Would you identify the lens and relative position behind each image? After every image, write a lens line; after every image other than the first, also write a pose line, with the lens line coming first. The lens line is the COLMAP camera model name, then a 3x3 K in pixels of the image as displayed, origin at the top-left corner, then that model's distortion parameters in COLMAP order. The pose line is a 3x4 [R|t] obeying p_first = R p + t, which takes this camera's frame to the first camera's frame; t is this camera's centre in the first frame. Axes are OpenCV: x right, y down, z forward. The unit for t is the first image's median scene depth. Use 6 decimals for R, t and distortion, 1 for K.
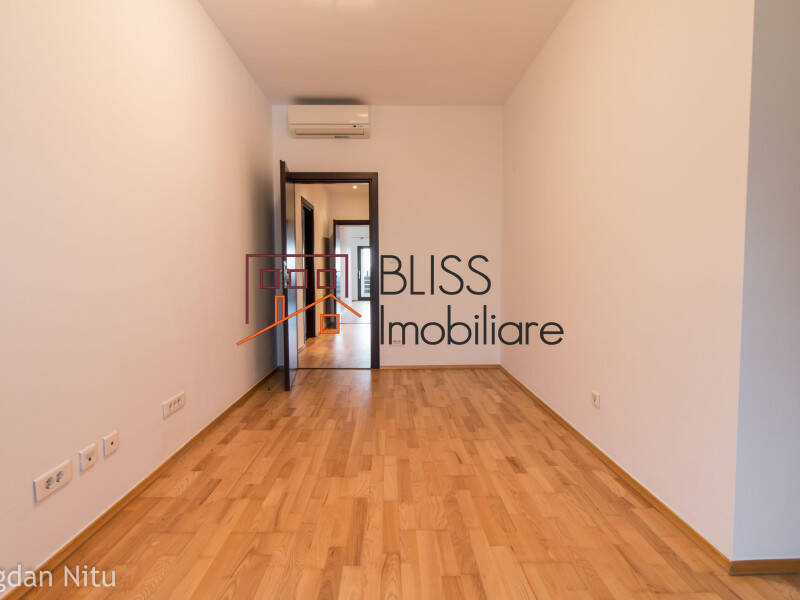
lens RADIAL K [[407.8, 0, 400.7], [0, 407.8, 300.0], [0, 0, 1]] dist [0.001183, 0.000107]
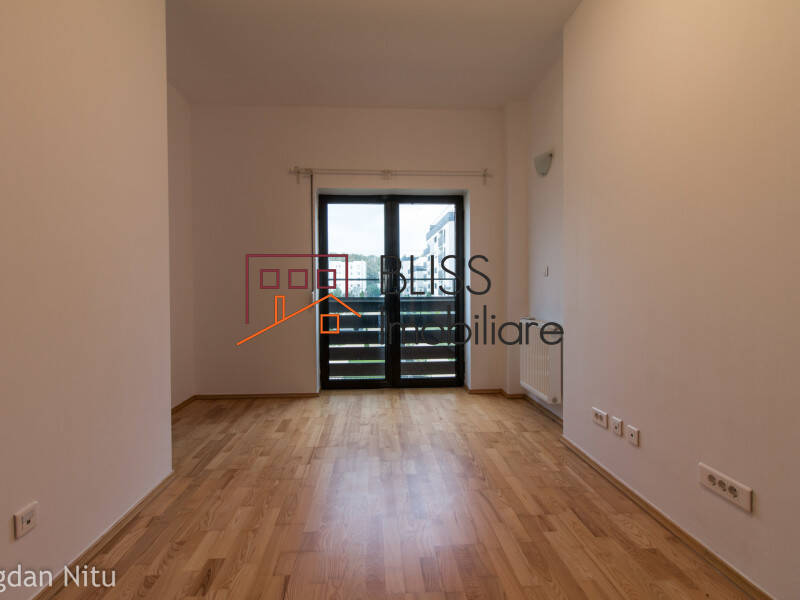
lens RADIAL K [[407.8, 0, 401.2], [0, 407.8, 296.9], [0, 0, 1]] dist [0.001183, 0.000107]
pose [[-0.999078, 0.010002, -0.041749, -0.015479], [0.005970, 0.995402, 0.095603, -0.131415], [0.042513, 0.095266, -0.994544, 1.848457]]
